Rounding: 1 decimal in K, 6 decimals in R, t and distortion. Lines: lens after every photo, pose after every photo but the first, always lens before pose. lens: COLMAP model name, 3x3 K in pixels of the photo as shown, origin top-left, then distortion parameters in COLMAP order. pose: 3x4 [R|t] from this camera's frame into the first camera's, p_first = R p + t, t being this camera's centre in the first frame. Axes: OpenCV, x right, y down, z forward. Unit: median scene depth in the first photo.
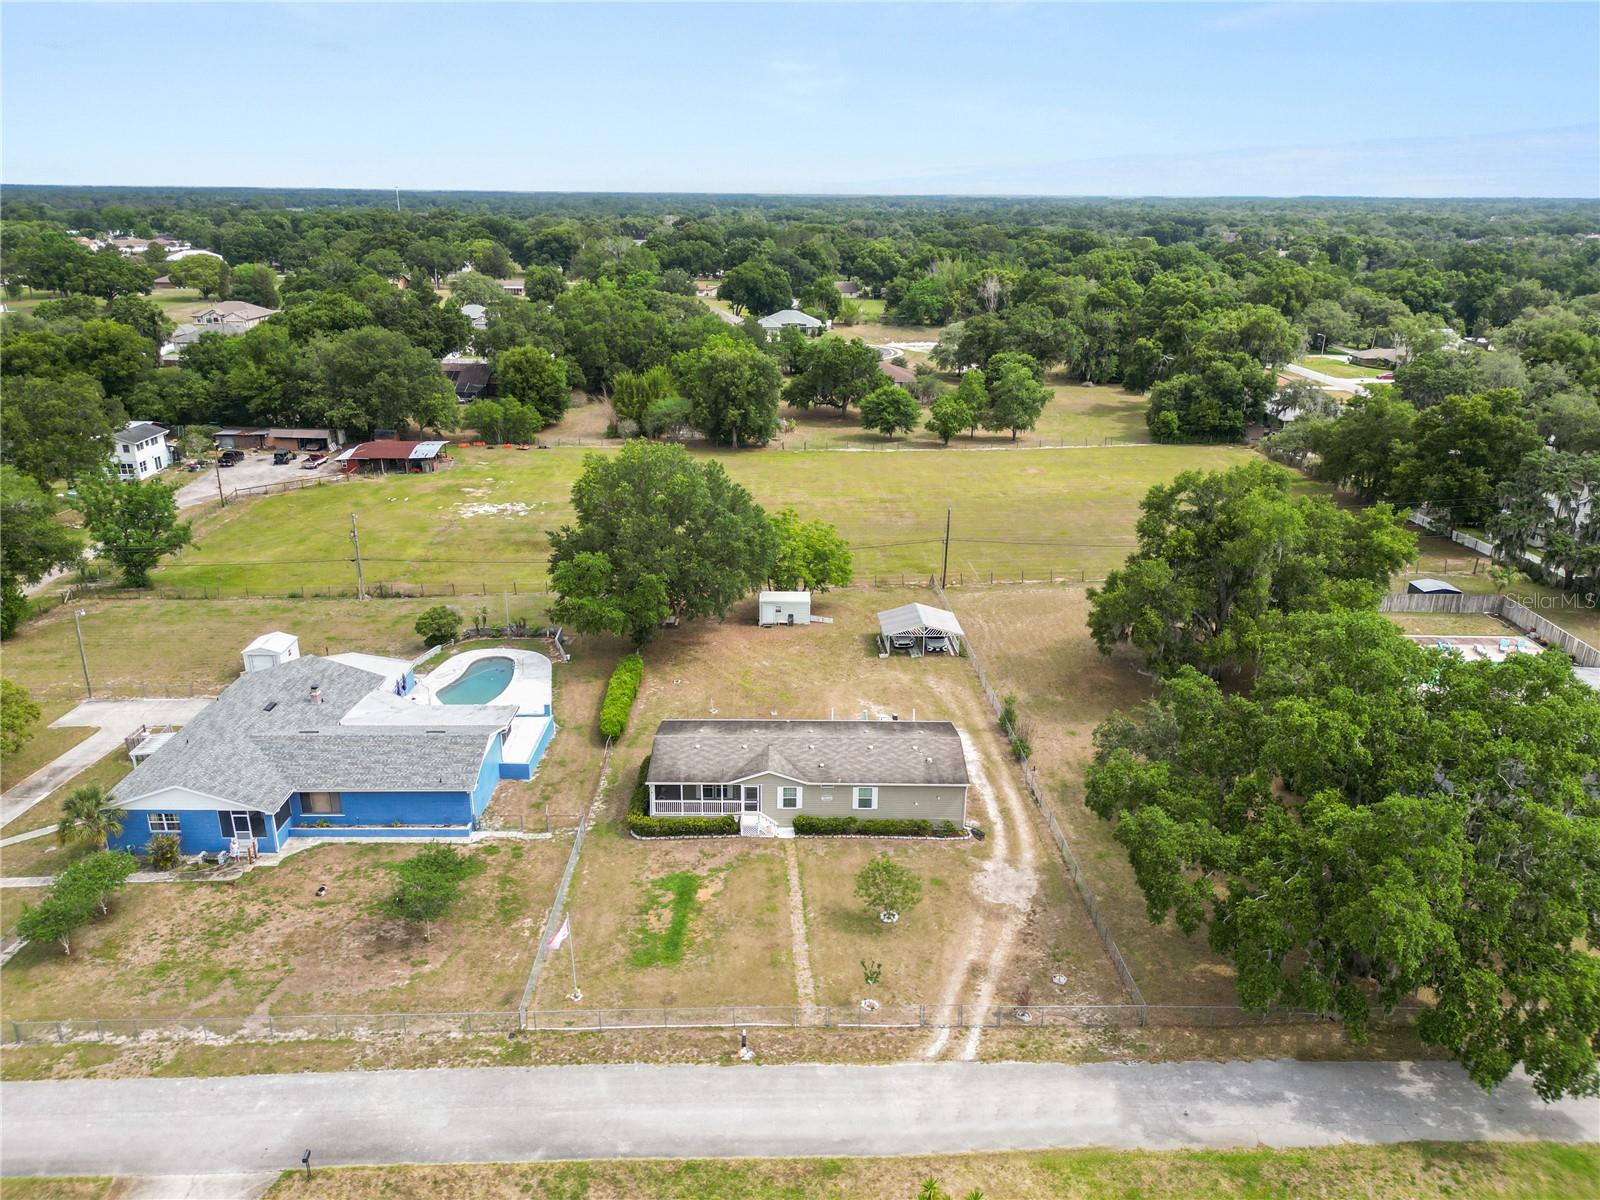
lens RADIAL K [[1113.3, 0, 795.8], [0, 1113.3, 589.8], [0, 0, 1]] dist [0.080154, -0.078458]
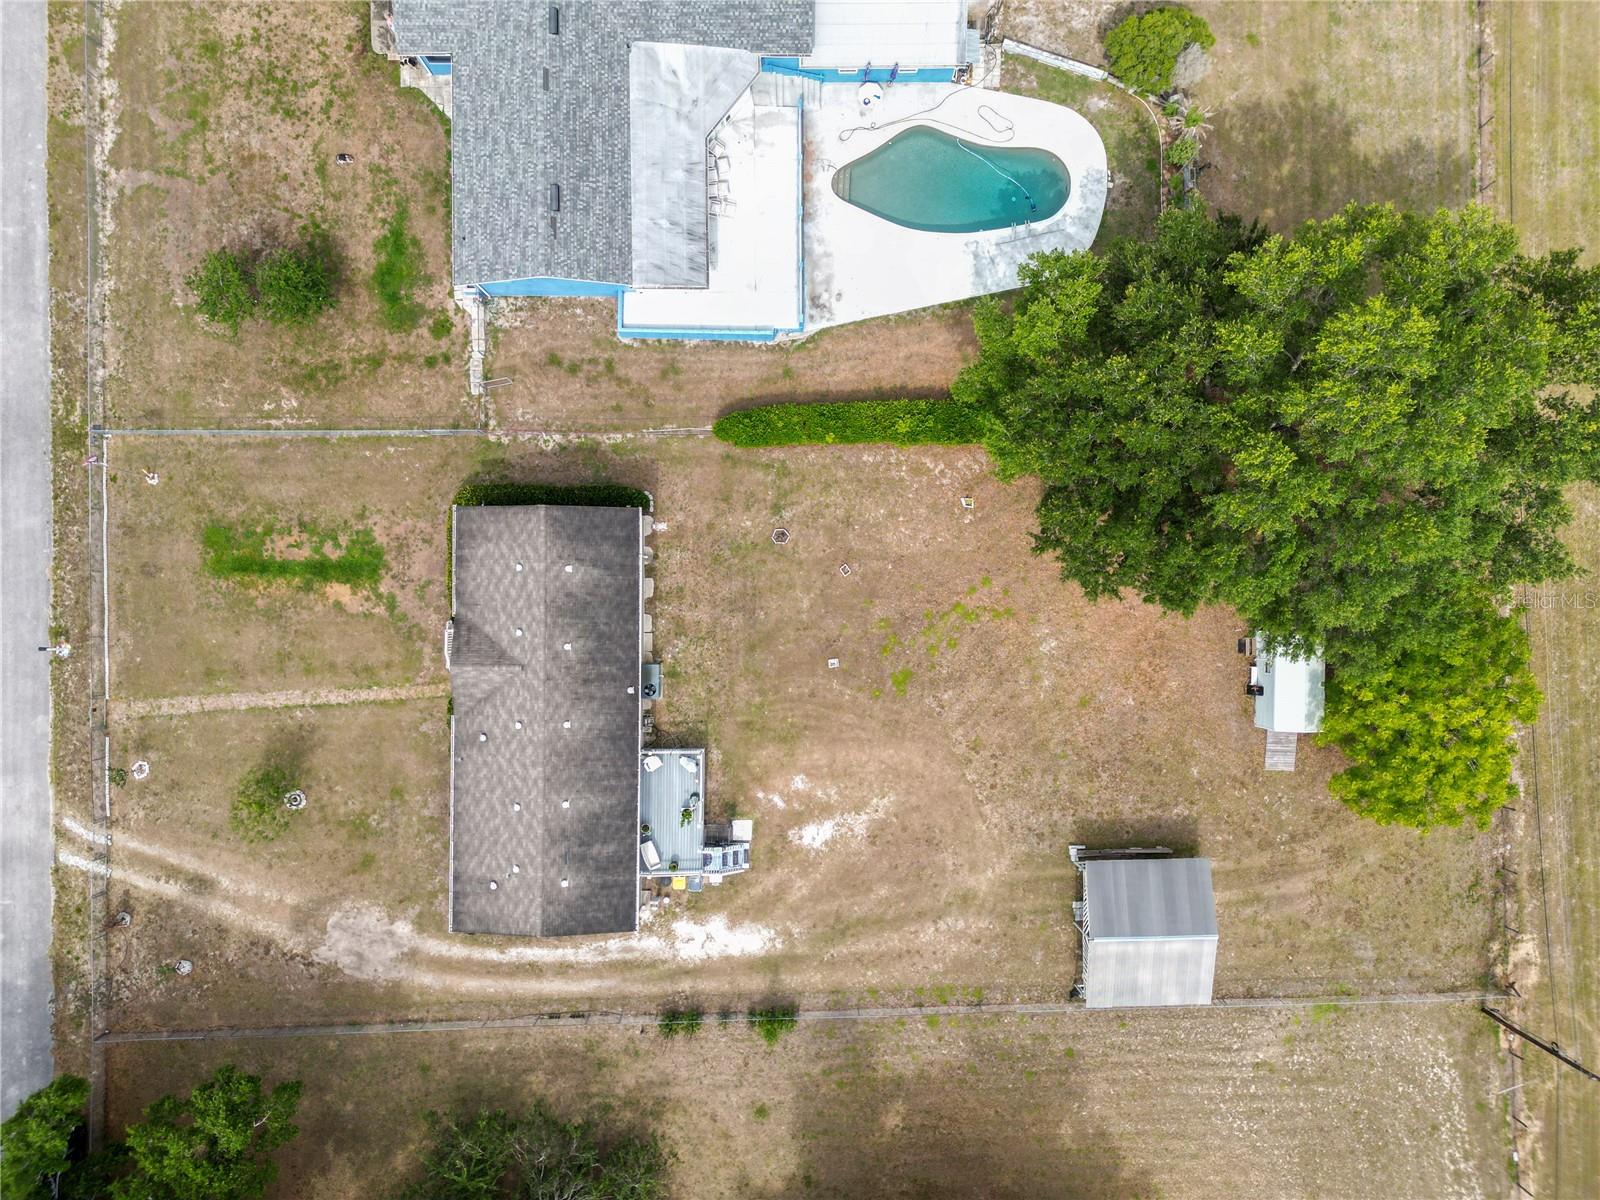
lens RADIAL K [[1119.9, 0, 798.0], [0, 1119.9, 585.9], [0, 0, 1]] dist [0.052290, -0.040246]
pose [[-0.007616, 0.999820, -0.017363, -0.081959], [-0.341035, 0.013726, 0.939951, -0.756241], [0.940020, 0.013080, 0.340869, 1.147609]]
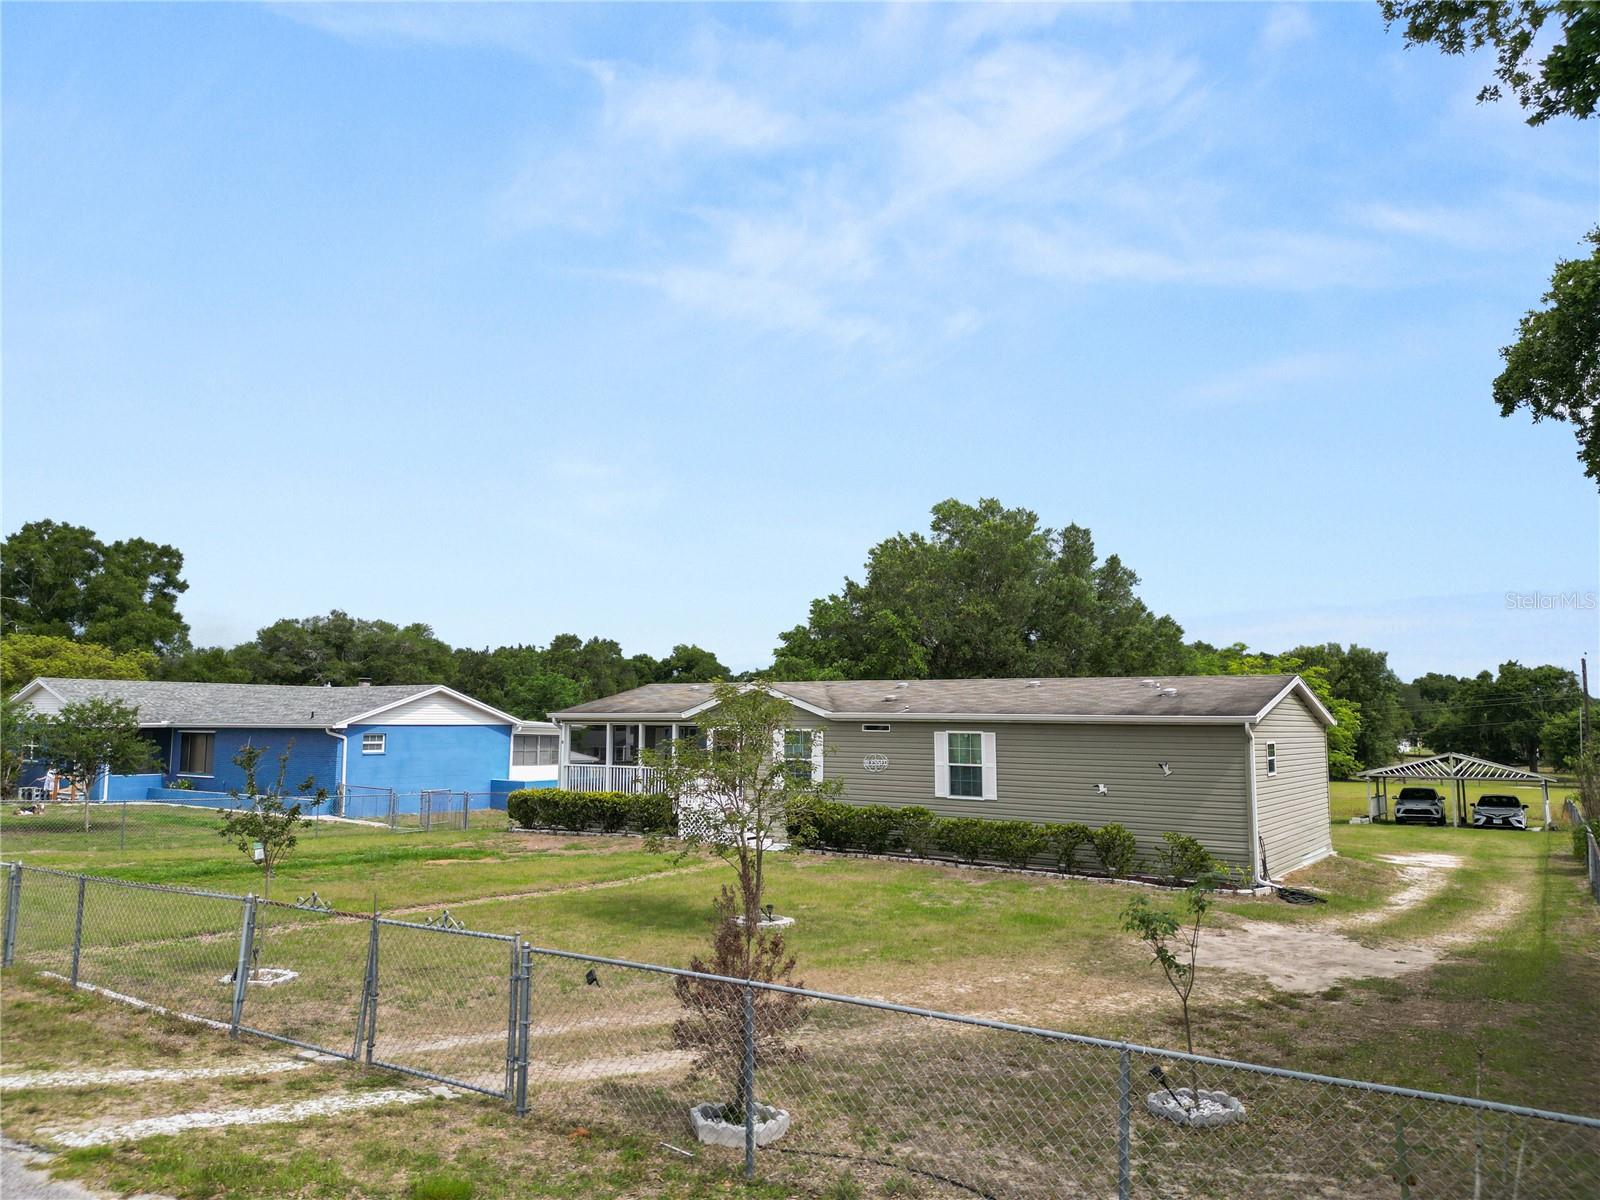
lens RADIAL K [[1113.3, 0, 795.8], [0, 1113.3, 589.8], [0, 0, 1]] dist [0.080154, -0.078458]
pose [[0.821364, -0.069156, -0.566197, 0.279387], [-0.188640, 0.903837, -0.384050, 0.348176], [0.538309, 0.422252, 0.729333, 0.816578]]
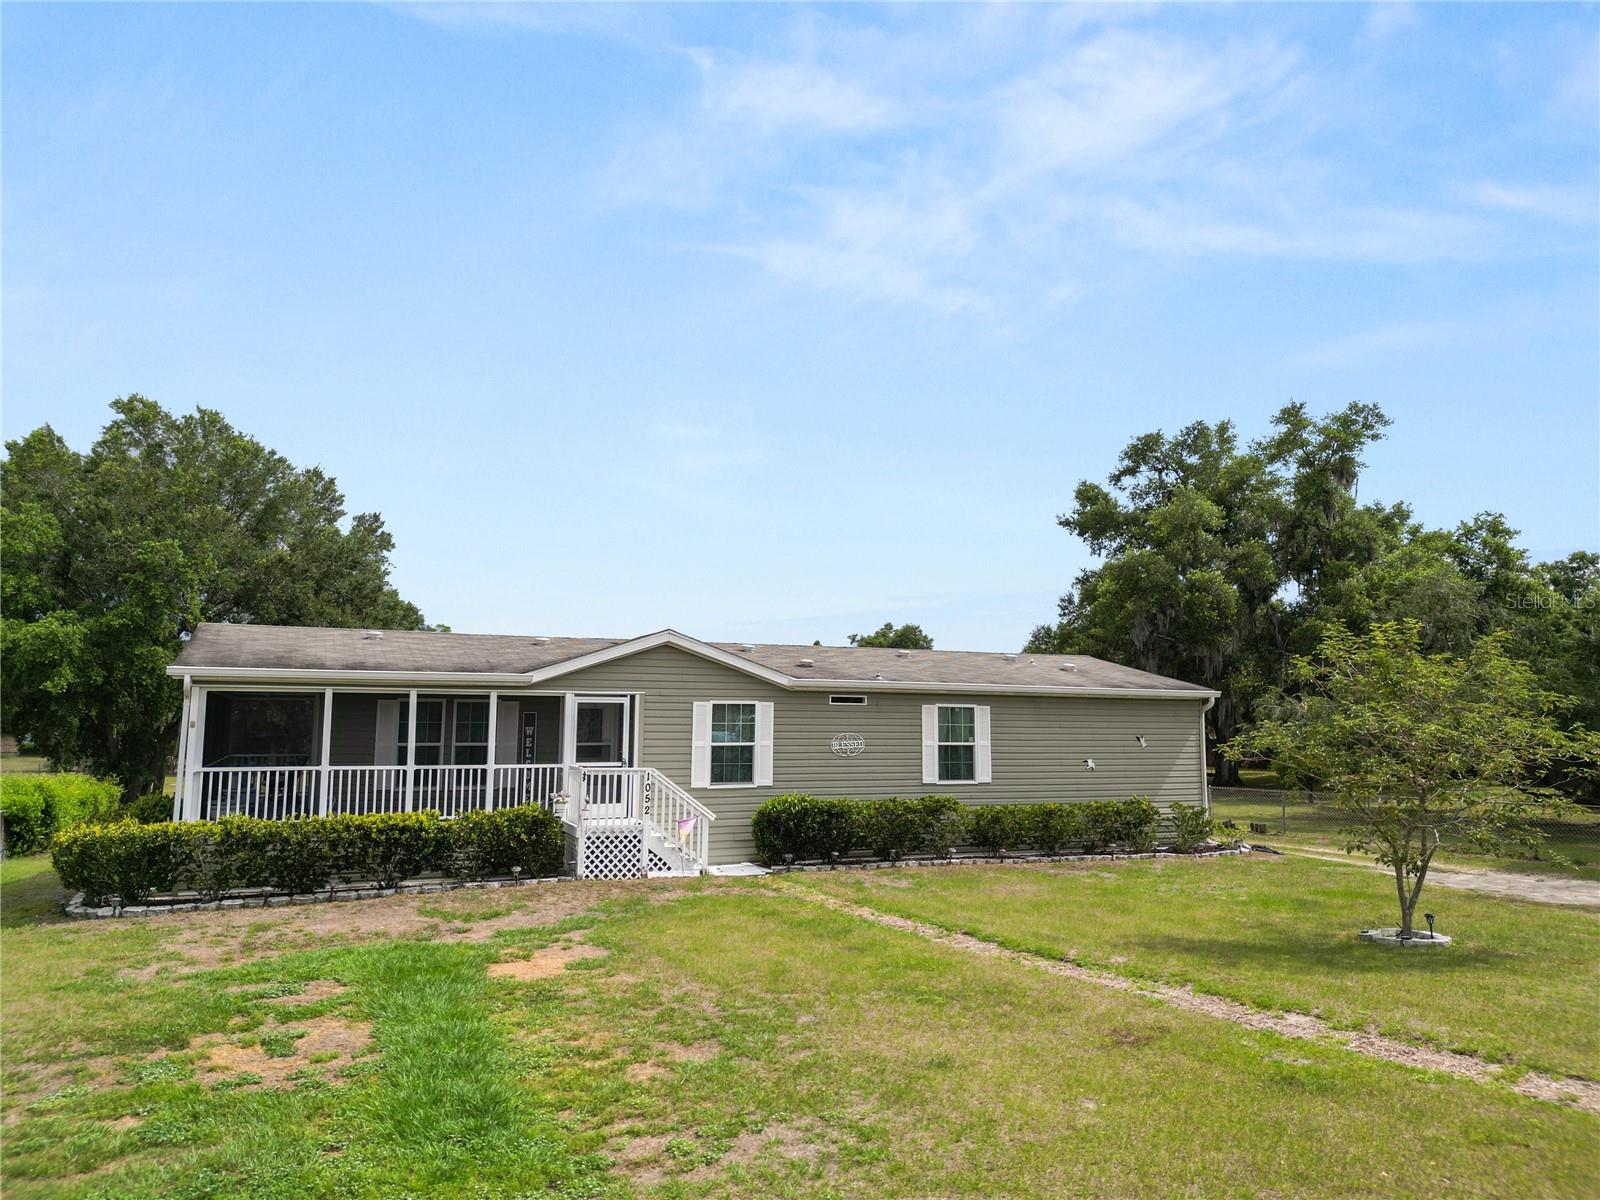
lens RADIAL K [[1118.5, 0, 801.5], [0, 1118.5, 551.3], [0, 0, 1]] dist [0.030715, -0.001602]
pose [[0.915359, 0.060273, 0.398102, -0.131304], [0.133376, 0.887521, -0.441042, 0.330447], [-0.379907, 0.456809, 0.804361, 0.890610]]
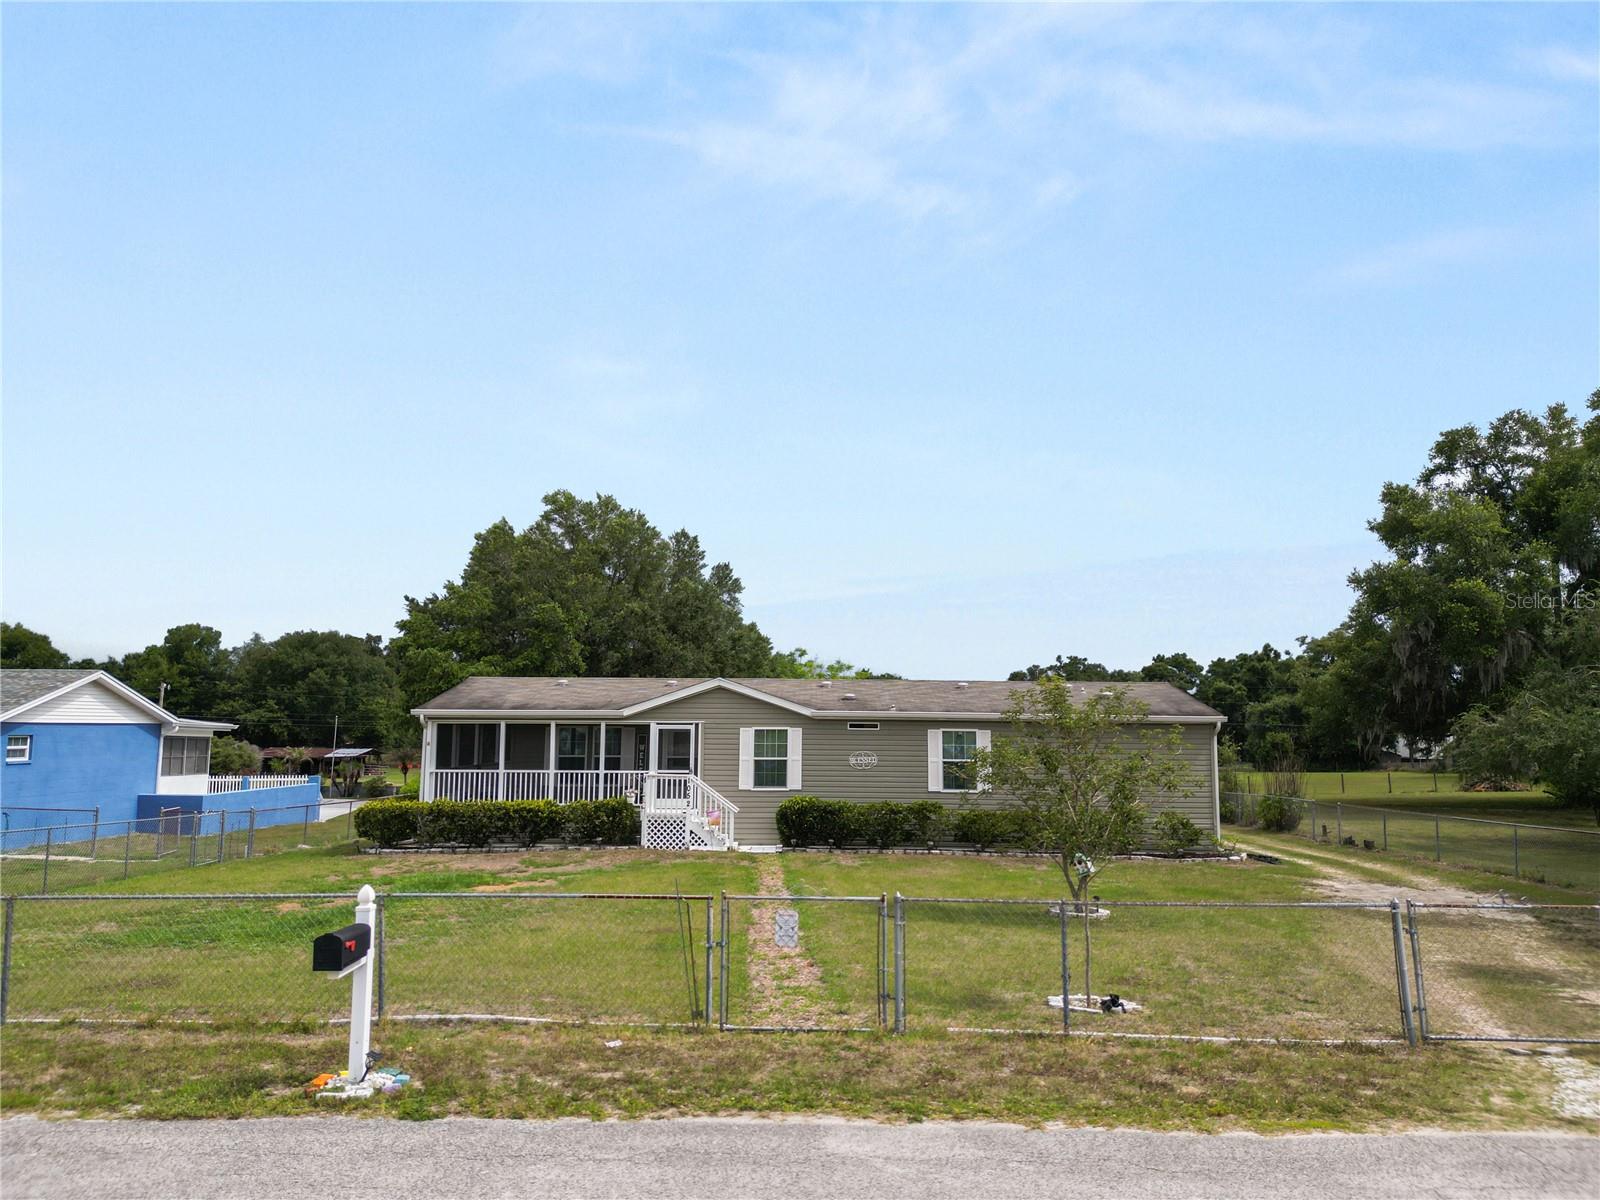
lens RADIAL K [[1113.3, 0, 795.8], [0, 1113.3, 589.8], [0, 0, 1]] dist [0.080154, -0.078458]
pose [[0.999729, -0.002099, -0.023195, 0.015894], [-0.008357, 0.897276, -0.441391, 0.373934], [0.021739, 0.441465, 0.897015, 0.743223]]
